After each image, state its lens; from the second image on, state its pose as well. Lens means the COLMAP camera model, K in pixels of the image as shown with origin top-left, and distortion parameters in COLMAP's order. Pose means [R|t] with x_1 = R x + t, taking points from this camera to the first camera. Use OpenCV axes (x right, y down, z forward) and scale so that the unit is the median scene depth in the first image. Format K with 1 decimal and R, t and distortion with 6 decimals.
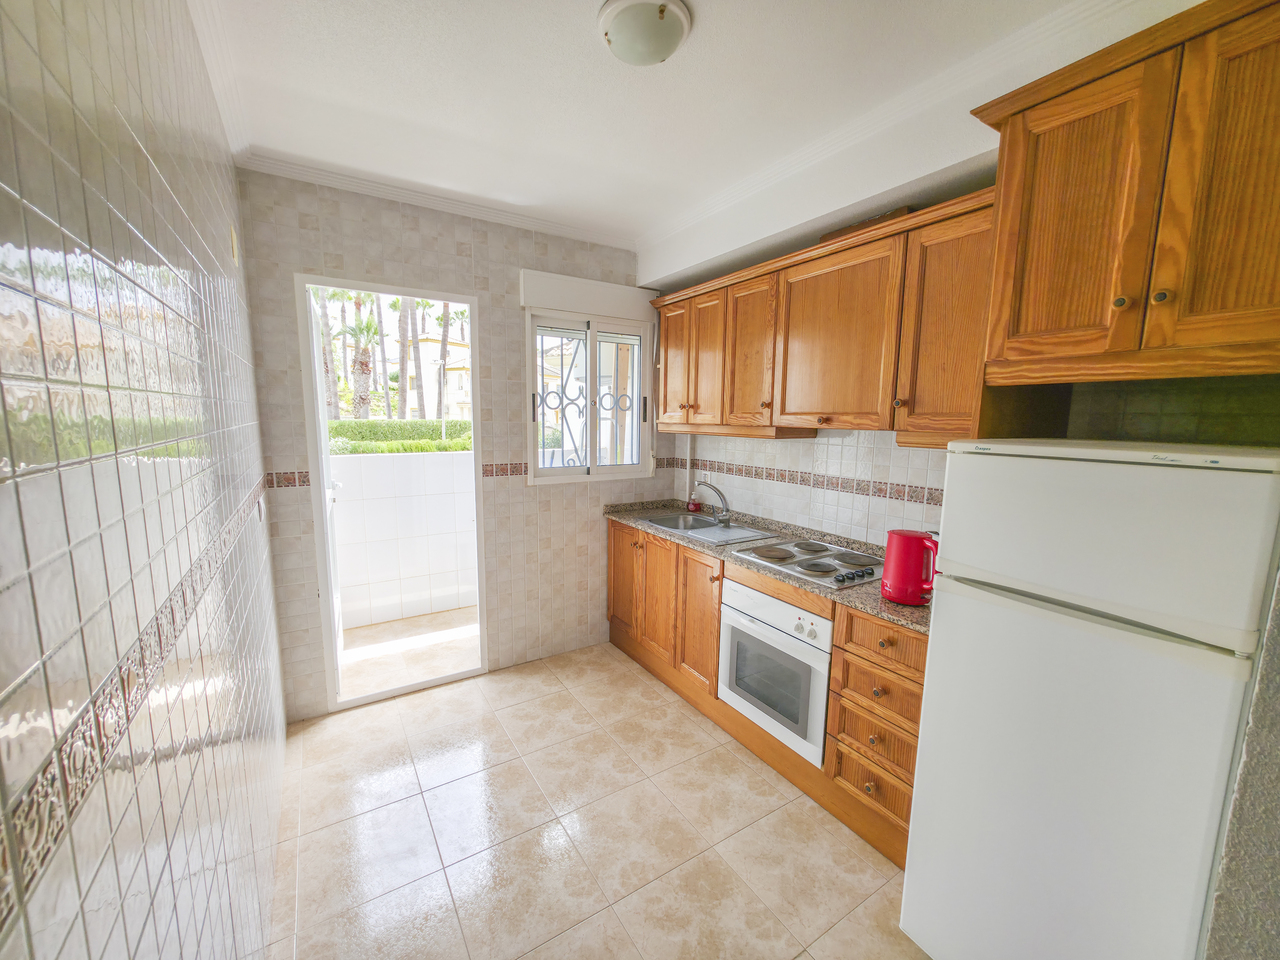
lens RADIAL K [[508.3, 0, 642.4], [0, 508.3, 486.5], [0, 0, 1]] dist [-0.001229, -0.000849]
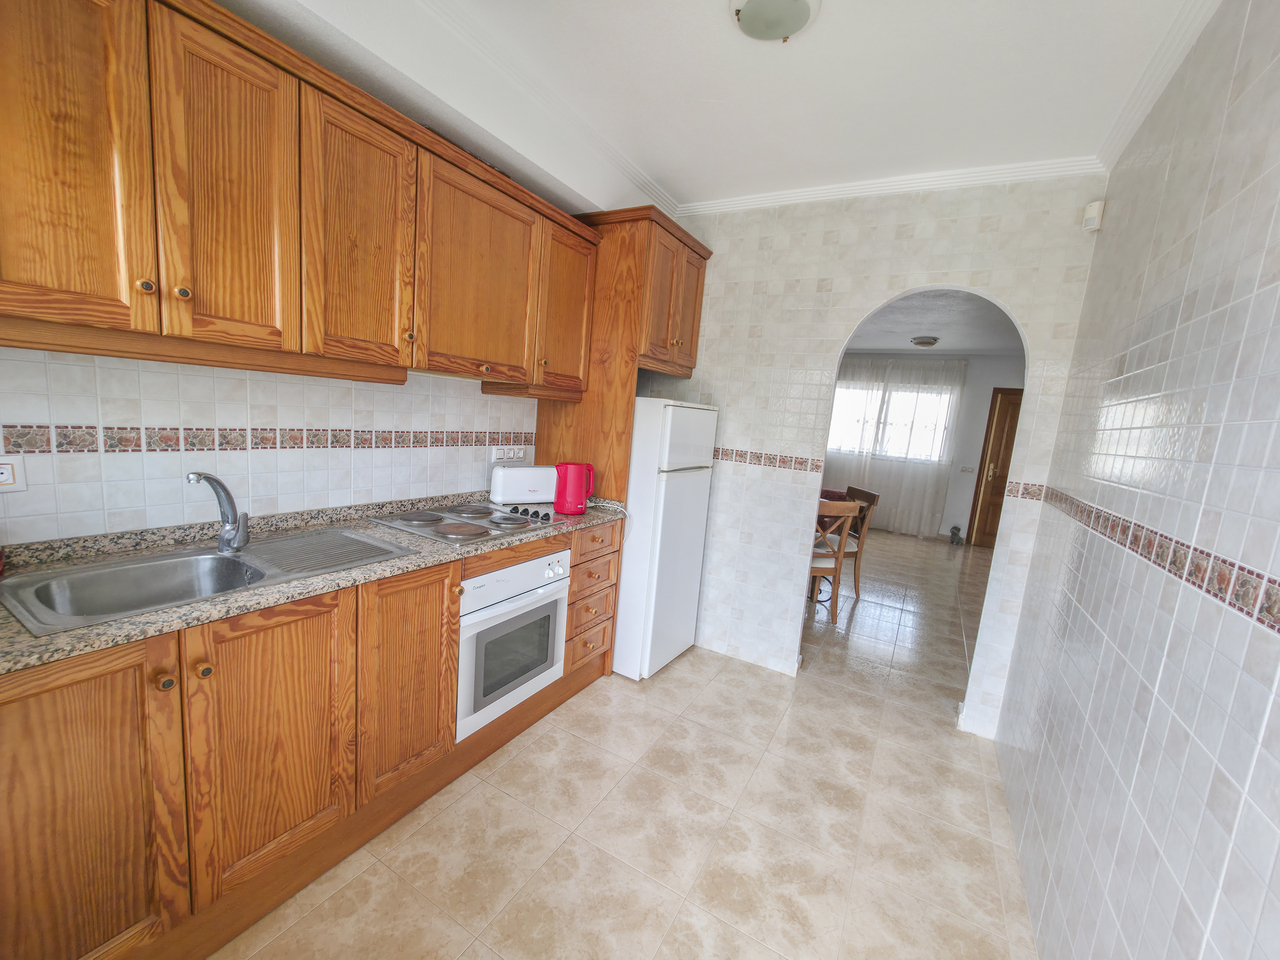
lens RADIAL K [[508.6, 0, 640.0], [0, 508.6, 480.0], [0, 0, 1]] dist [0.000804, 0.000078]
pose [[-0.459809, -0.206547, 0.863663, -0.531614], [-0.008602, 0.973564, 0.228251, -0.134506], [-0.887976, 0.097523, -0.449430, 1.041415]]
